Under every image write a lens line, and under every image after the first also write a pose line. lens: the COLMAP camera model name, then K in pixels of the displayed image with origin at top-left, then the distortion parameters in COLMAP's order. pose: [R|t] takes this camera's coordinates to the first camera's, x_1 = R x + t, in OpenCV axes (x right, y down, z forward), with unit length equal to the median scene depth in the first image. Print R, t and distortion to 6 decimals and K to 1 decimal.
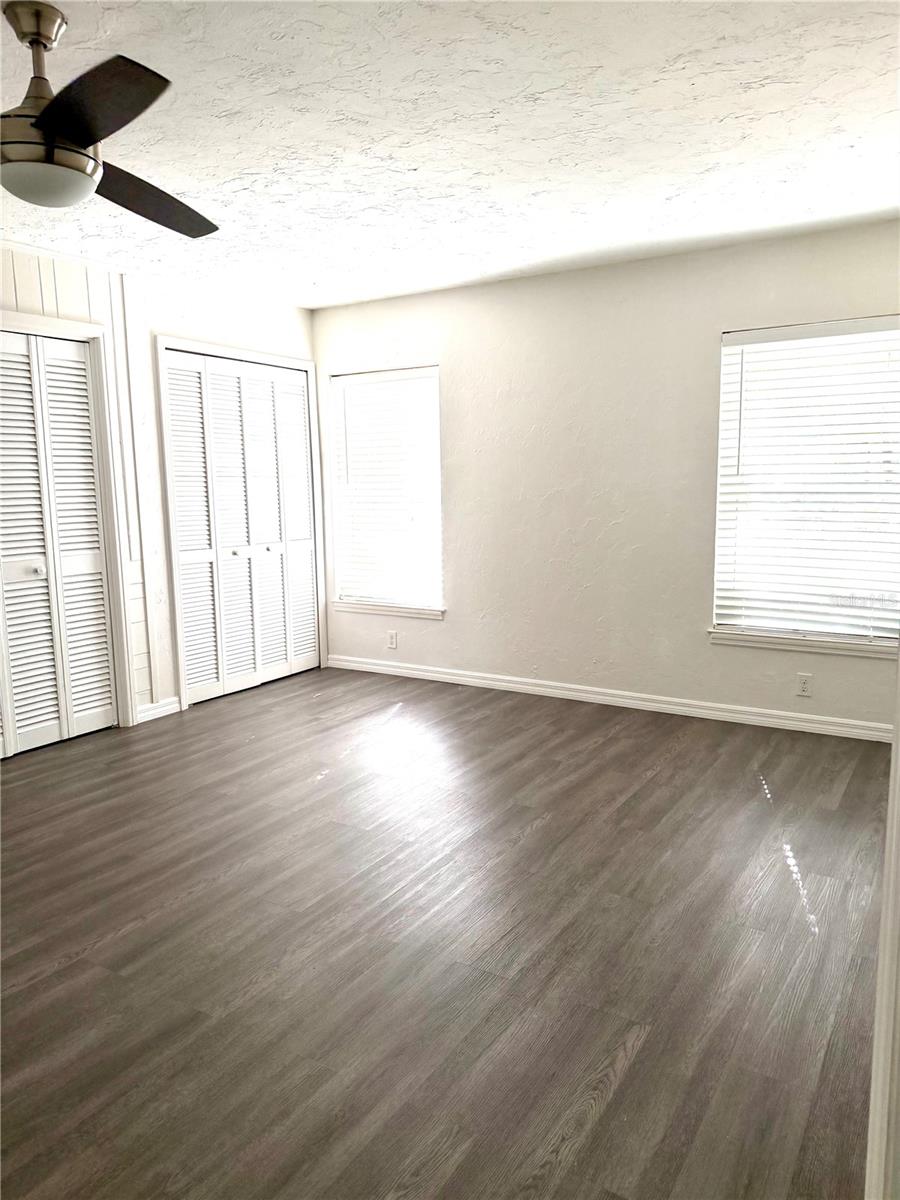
lens RADIAL K [[849.8, 0, 439.8], [0, 849.8, 603.4], [0, 0, 1]] dist [0.072383, -0.107113]
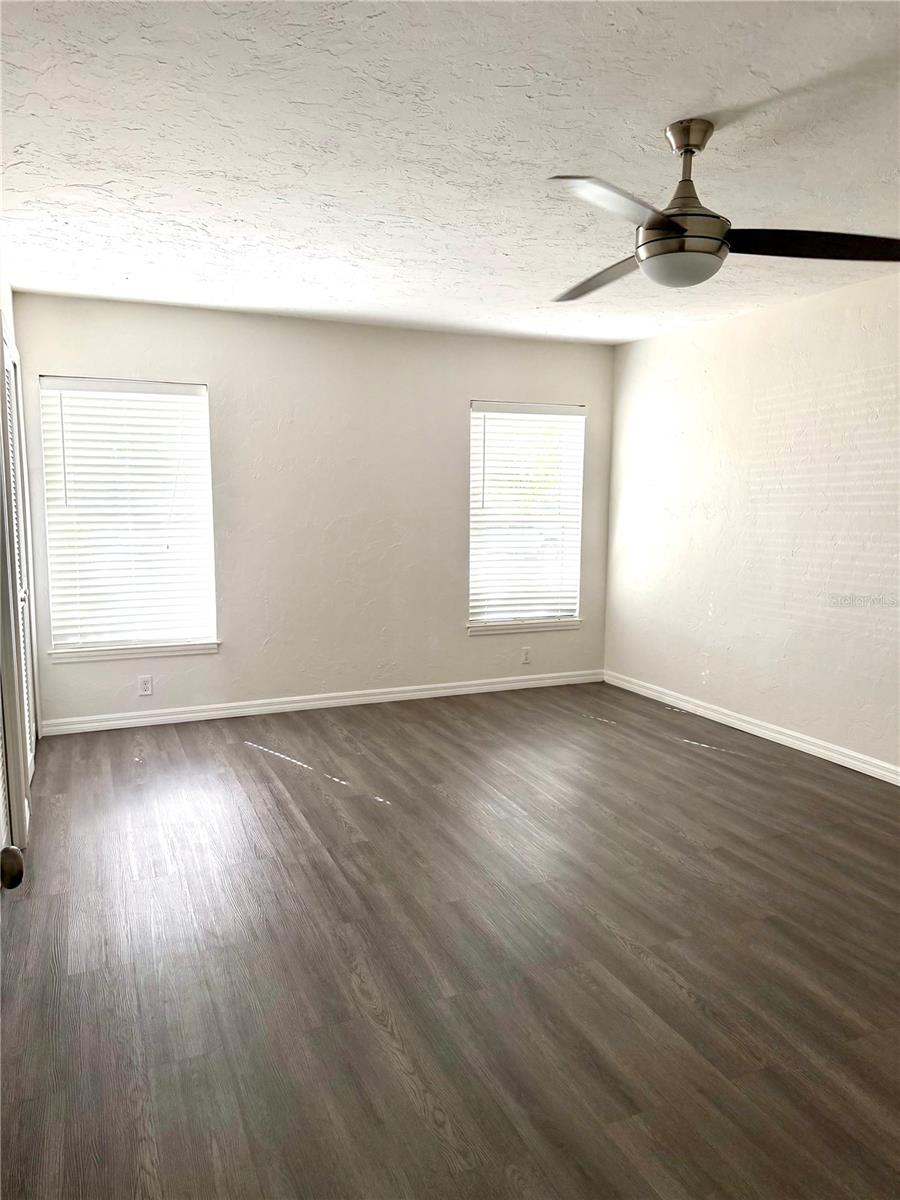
lens RADIAL K [[849.8, 0, 439.8], [0, 849.8, 603.4], [0, 0, 1]] dist [0.072383, -0.107113]
pose [[0.554081, -0.084648, 0.828148, -0.791240], [0.103604, 0.994094, 0.032293, -0.050333], [-0.825991, 0.067906, 0.559578, 0.313341]]
